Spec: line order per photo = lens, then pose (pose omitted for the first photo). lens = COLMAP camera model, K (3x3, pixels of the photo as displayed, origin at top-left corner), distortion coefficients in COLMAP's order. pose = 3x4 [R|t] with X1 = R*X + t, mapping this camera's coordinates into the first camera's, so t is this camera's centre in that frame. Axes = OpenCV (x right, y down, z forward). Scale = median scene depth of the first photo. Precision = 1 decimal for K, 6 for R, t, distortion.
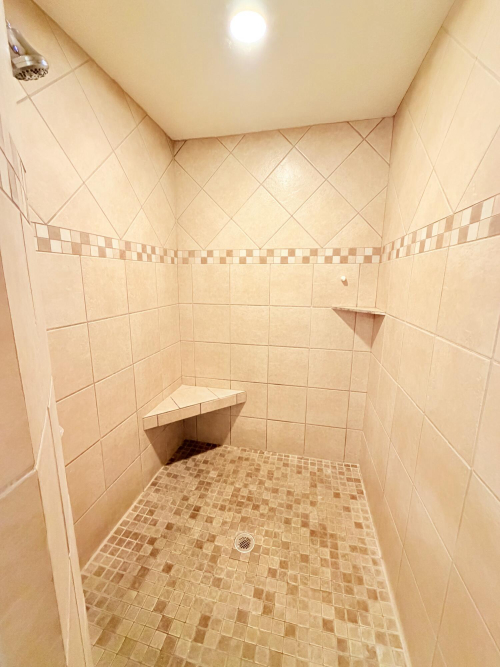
lens RADIAL K [[265.7, 0, 248.4], [0, 265.7, 331.3], [0, 0, 1]] dist [0.001180, 0.000116]
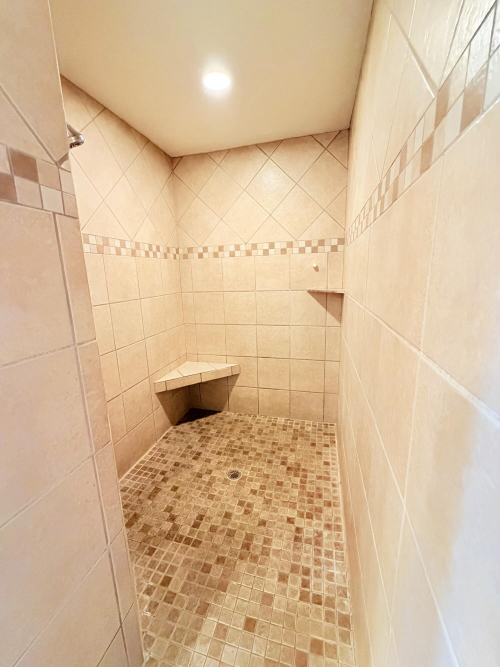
lens RADIAL K [[265.7, 0, 248.7], [0, 265.7, 331.1], [0, 0, 1]] dist [0.001180, 0.000116]
pose [[0.998340, -0.027843, -0.050408, 0.119727], [0.028493, 0.999519, 0.012213, 0.079248], [0.050044, -0.013629, 0.998654, -0.230006]]
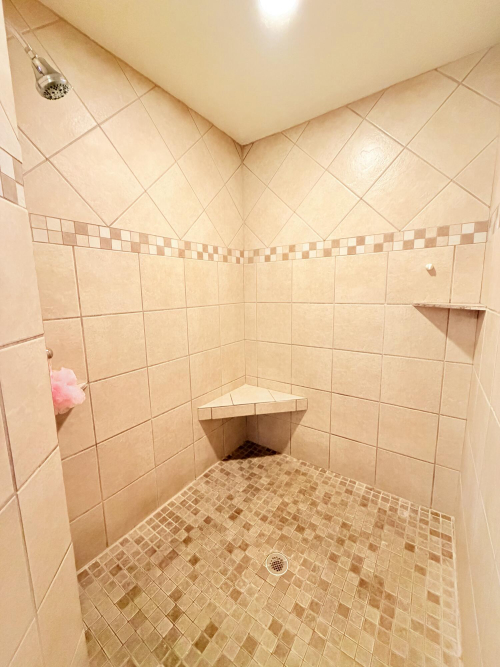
lens RADIAL K [[265.7, 0, 249.9], [0, 265.7, 331.6], [0, 0, 1]] dist [0.001180, 0.000116]
pose [[0.924447, 0.034566, -0.379740, 0.185017], [-0.051000, 0.998143, -0.033299, 0.048365], [0.377884, 0.050150, 0.924494, 0.092707]]
